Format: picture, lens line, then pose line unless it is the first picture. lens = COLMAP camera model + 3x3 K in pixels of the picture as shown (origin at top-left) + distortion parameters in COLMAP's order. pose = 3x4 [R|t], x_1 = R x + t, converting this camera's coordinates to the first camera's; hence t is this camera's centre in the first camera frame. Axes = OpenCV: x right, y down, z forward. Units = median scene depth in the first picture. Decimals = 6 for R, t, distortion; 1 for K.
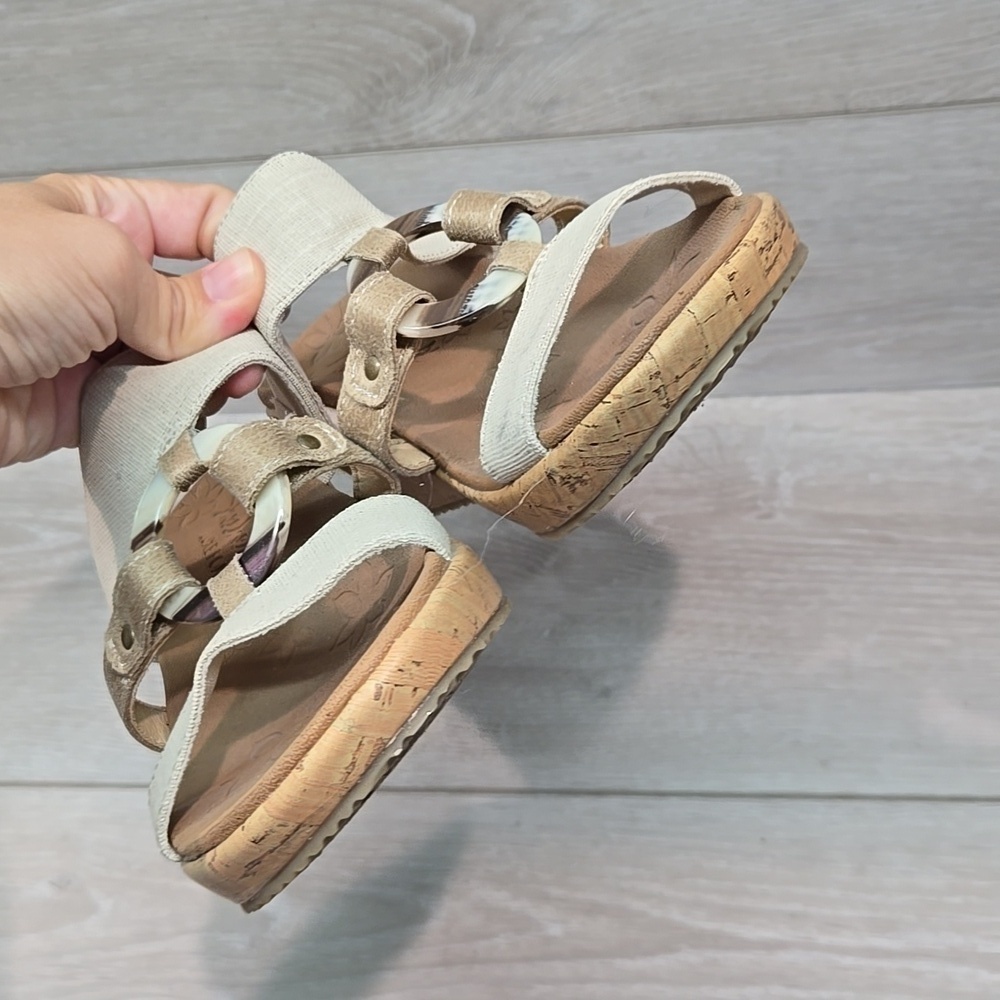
lens RADIAL K [[1472.4, 0, 500.0], [0, 1472.4, 500.0], [0, 0, 1]] dist [0.033973, -0.011579]
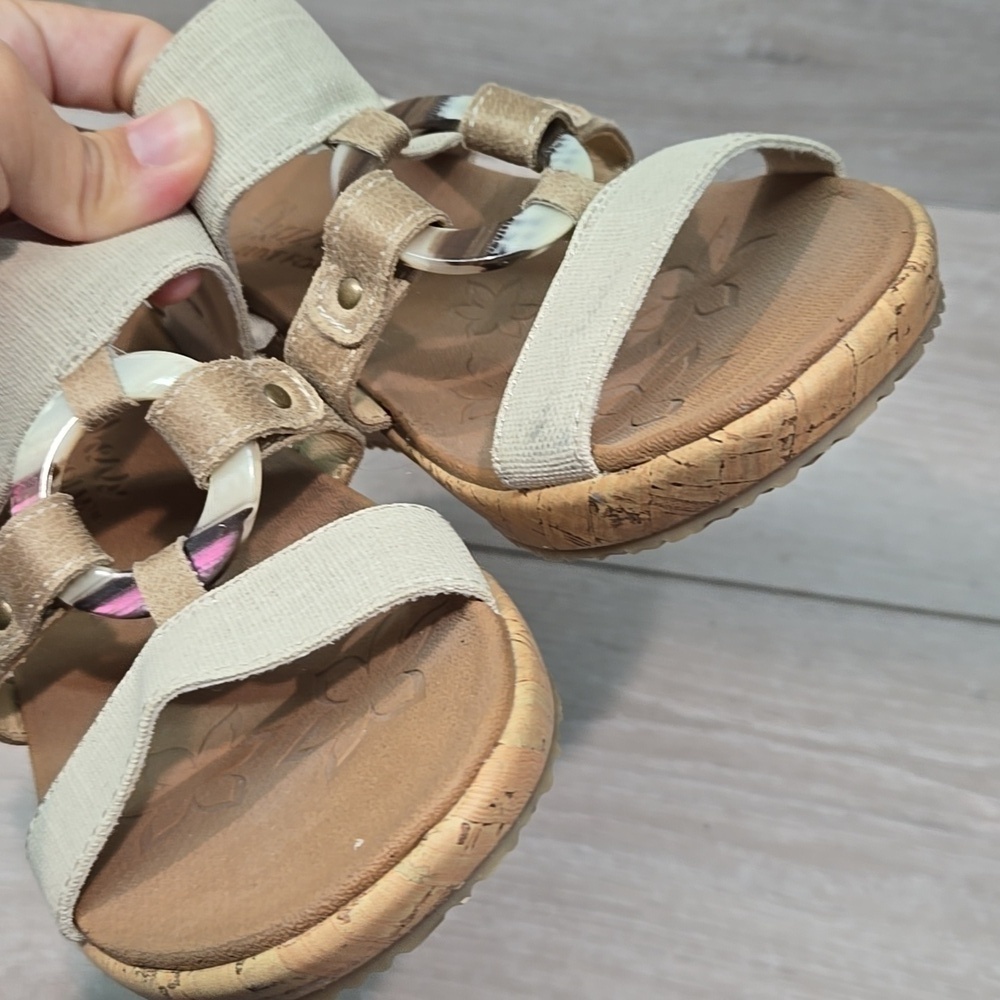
lens RADIAL K [[1472.4, 0, 500.0], [0, 1472.4, 500.0], [0, 0, 1]] dist [0.033973, -0.011579]
pose [[0.954973, 0.109238, 0.275852, -0.223966], [-0.155866, 0.975832, 0.153159, -0.120769], [-0.252454, -0.189258, 0.948920, 0.229631]]
